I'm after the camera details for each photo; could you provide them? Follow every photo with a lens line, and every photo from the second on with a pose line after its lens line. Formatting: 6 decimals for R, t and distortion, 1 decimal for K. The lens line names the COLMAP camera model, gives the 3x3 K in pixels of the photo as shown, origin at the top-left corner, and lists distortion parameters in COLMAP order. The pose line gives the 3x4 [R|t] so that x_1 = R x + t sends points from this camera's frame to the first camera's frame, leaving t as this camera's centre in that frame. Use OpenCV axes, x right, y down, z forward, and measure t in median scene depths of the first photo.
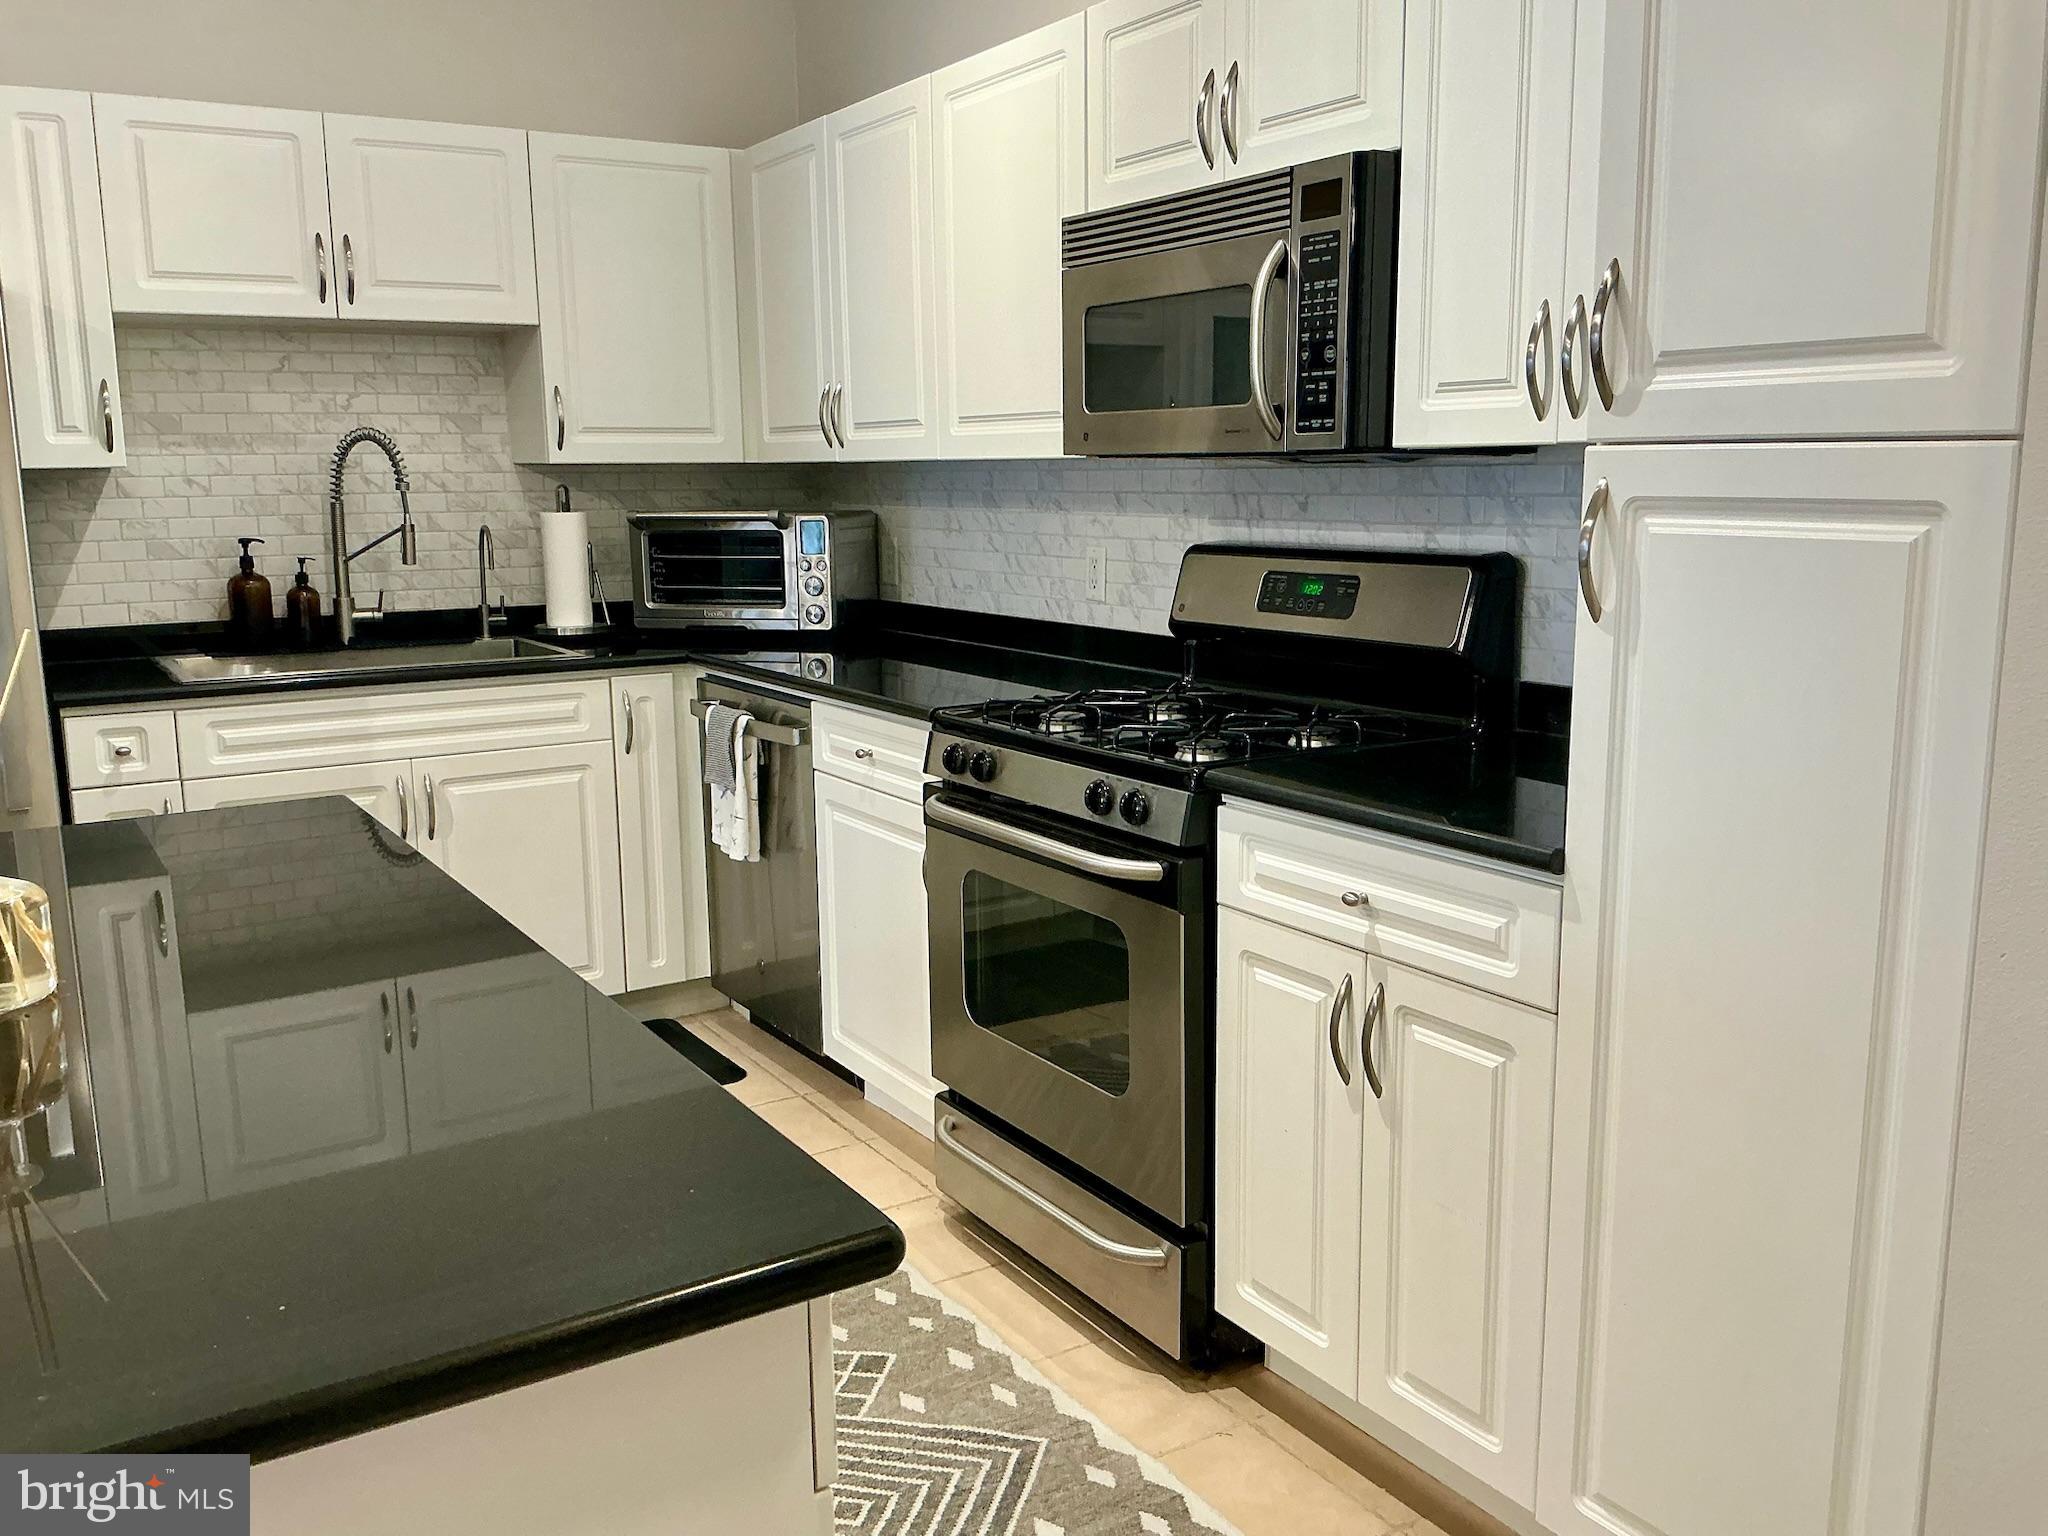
lens RADIAL K [[1689.7, 0, 1024.0], [0, 1689.7, 768.0], [0, 0, 1]] dist [0.084958, -0.131835]
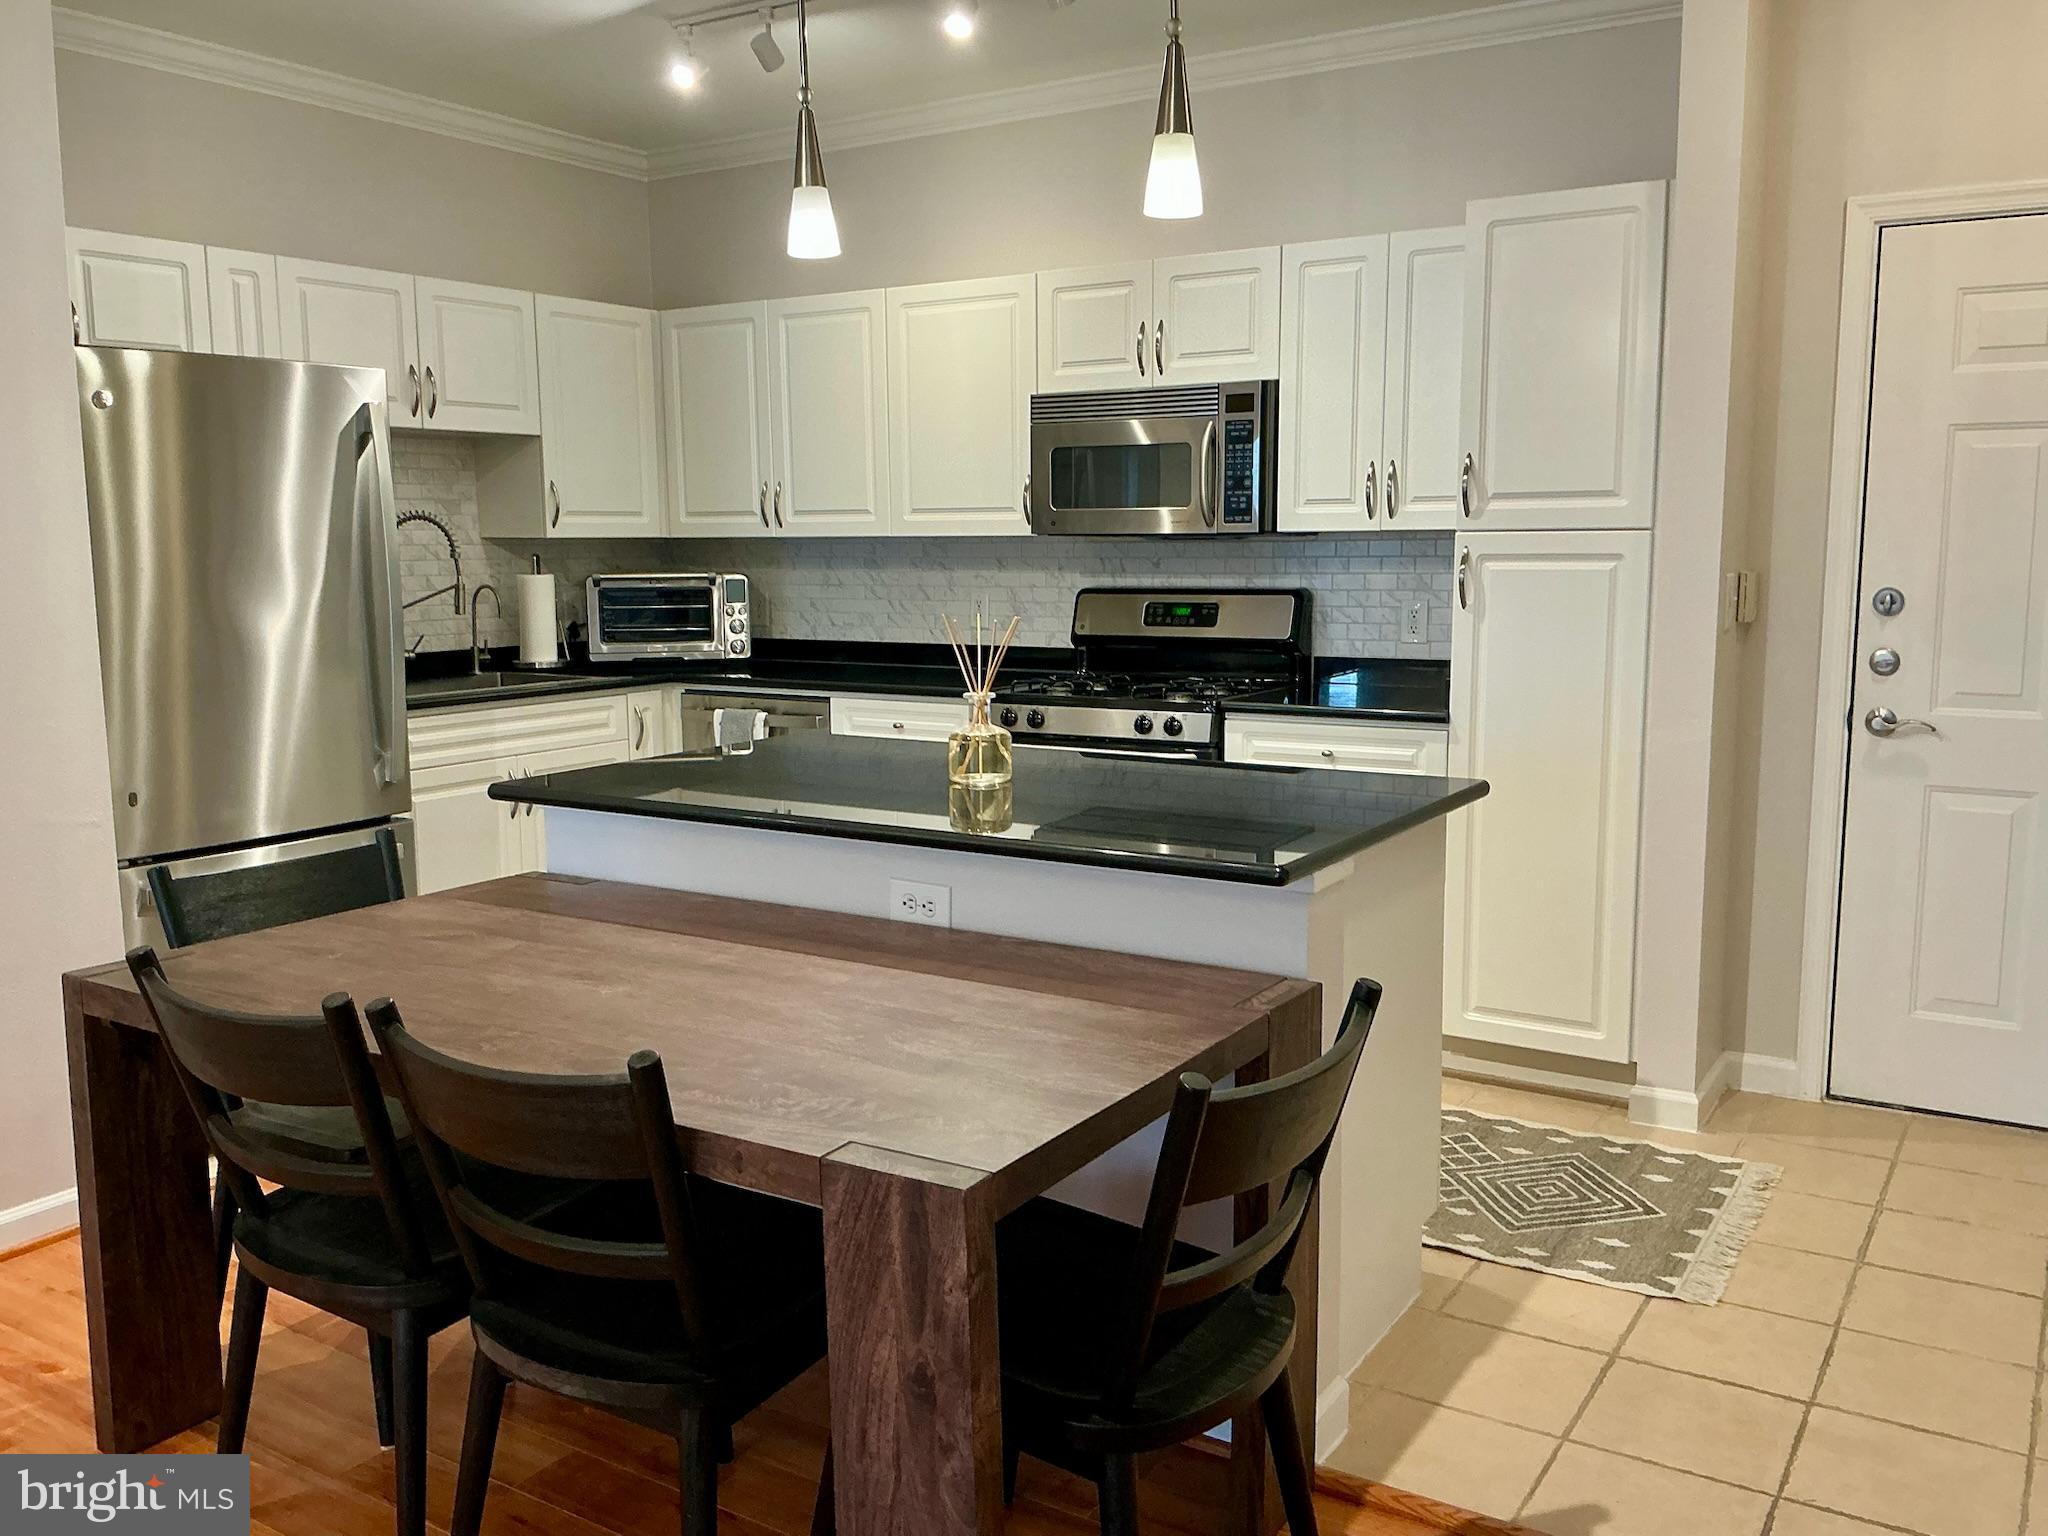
lens RADIAL K [[1689.7, 0, 1024.0], [0, 1689.7, 768.0], [0, 0, 1]] dist [0.084958, -0.131835]
pose [[0.900988, -0.055272, 0.430309, -0.624135], [0.073972, 0.996899, -0.026836, 0.075851], [-0.427492, 0.056009, 0.902283, -0.415508]]
